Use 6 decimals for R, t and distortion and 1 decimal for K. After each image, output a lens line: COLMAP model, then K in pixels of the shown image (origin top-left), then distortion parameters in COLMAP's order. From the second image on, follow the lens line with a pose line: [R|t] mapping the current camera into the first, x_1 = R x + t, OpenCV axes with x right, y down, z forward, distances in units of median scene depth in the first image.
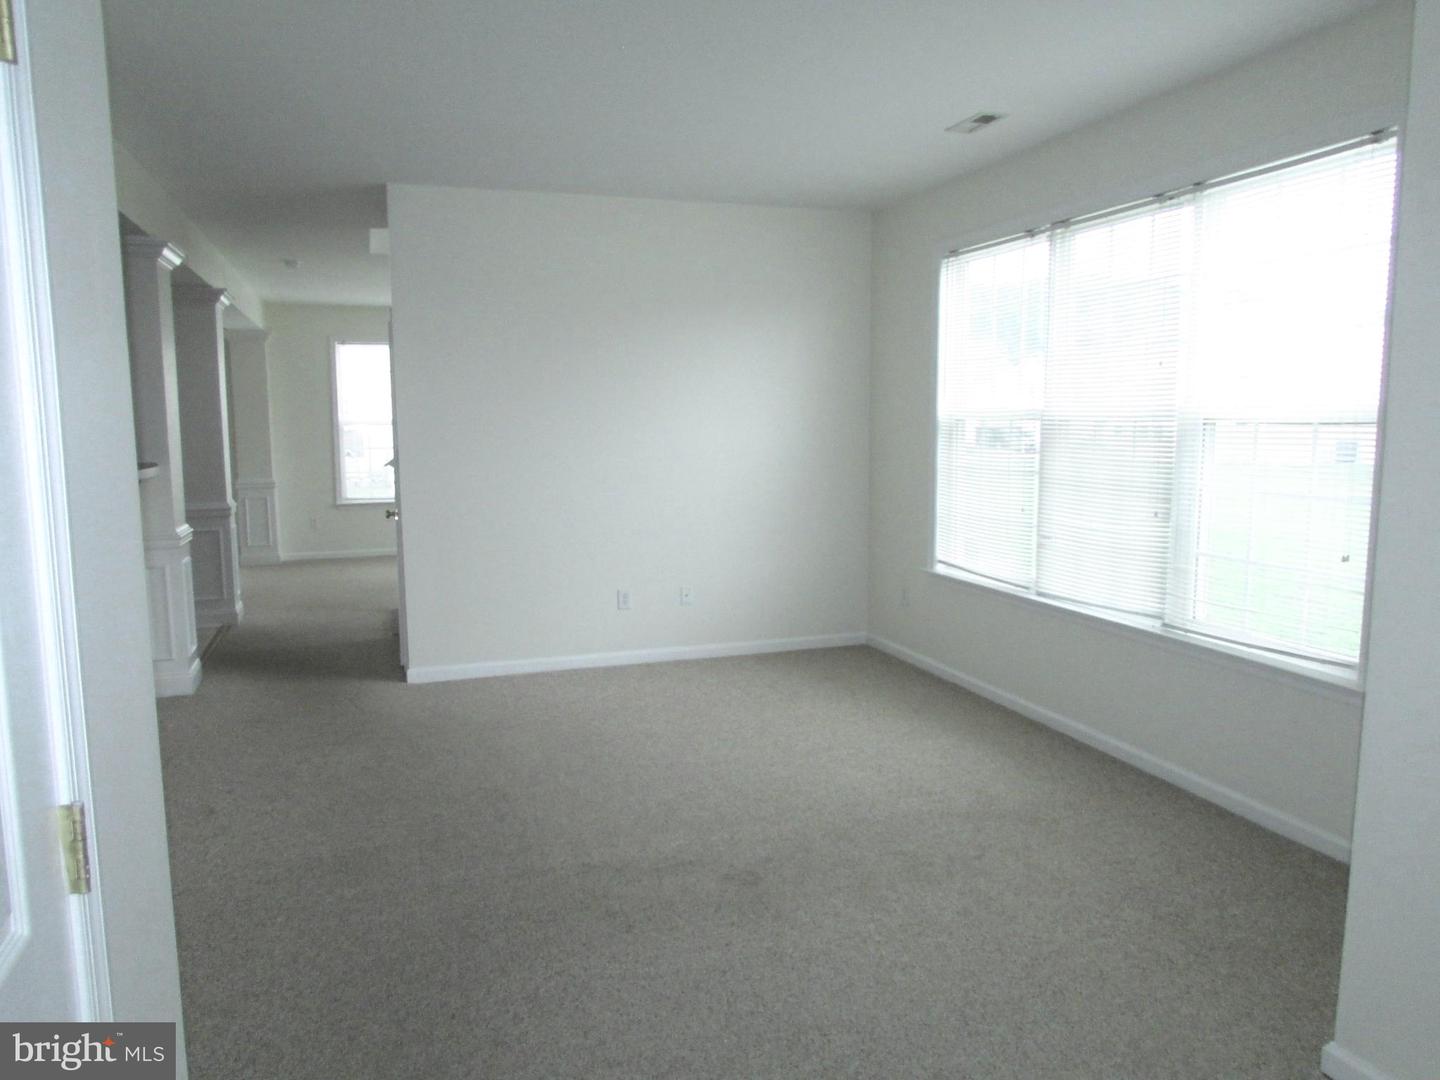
lens RADIAL K [[1036.1, 0, 726.6], [0, 1036.1, 544.5], [0, 0, 1]] dist [-0.005595, 0.004109]
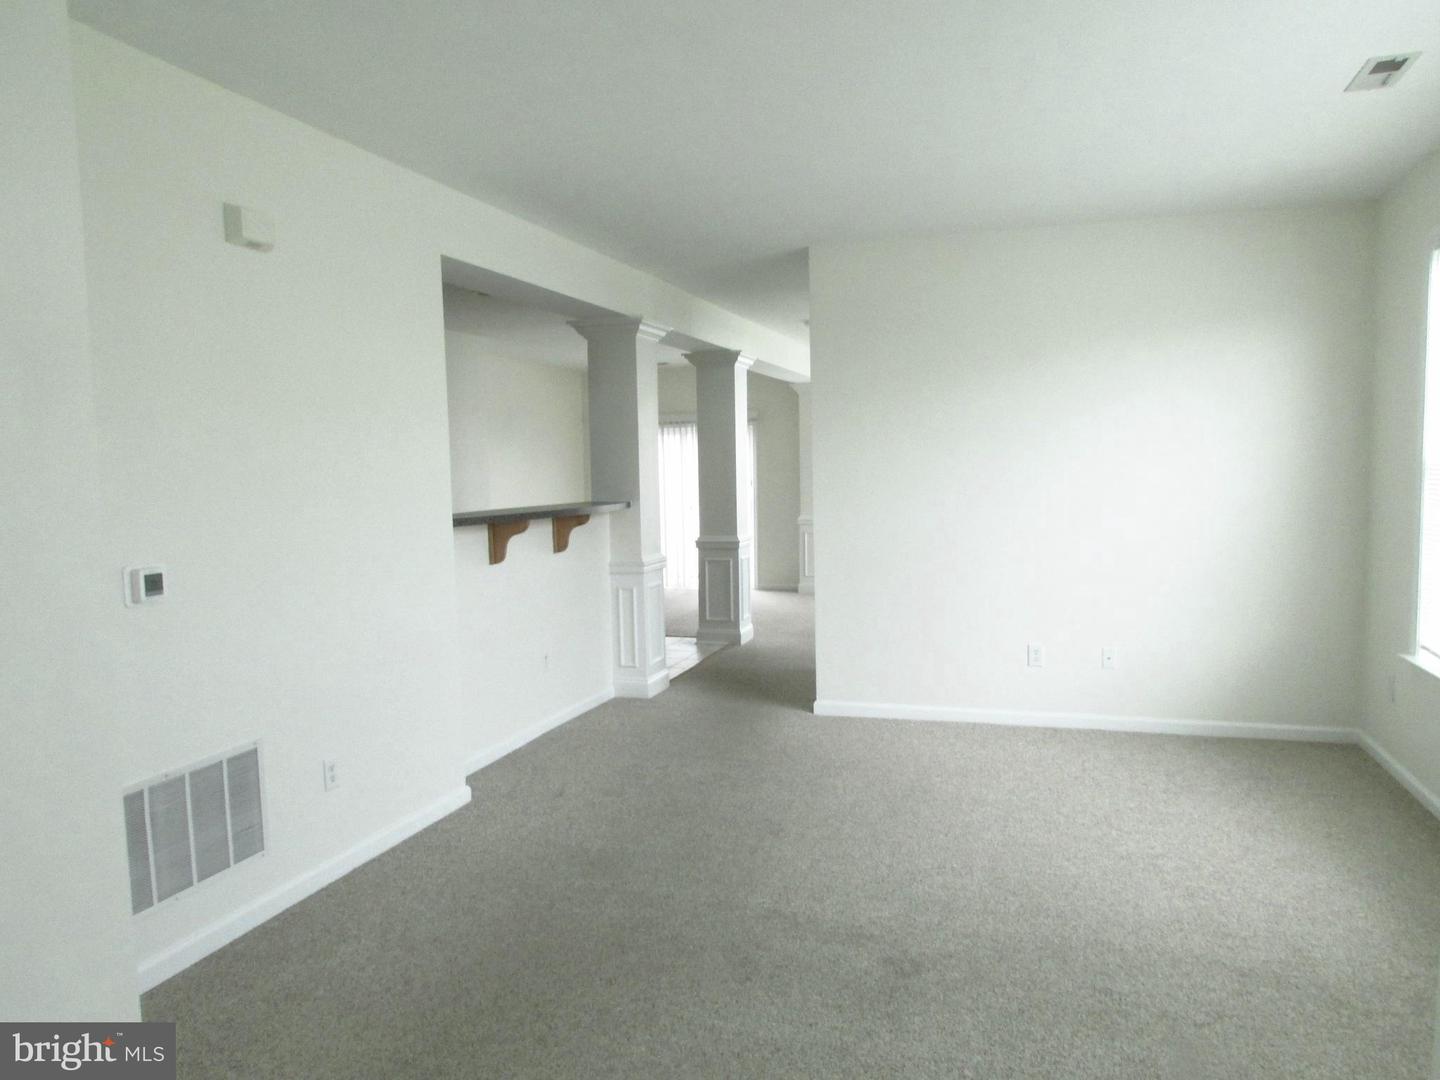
lens RADIAL K [[1036.1, 0, 726.6], [0, 1036.1, 544.5], [0, 0, 1]] dist [-0.005595, 0.004109]
pose [[0.810997, 0.039001, -0.583749, 0.229497], [-0.062868, 0.997808, -0.020678, -0.010237], [0.581663, 0.053469, 0.811671, 0.087209]]
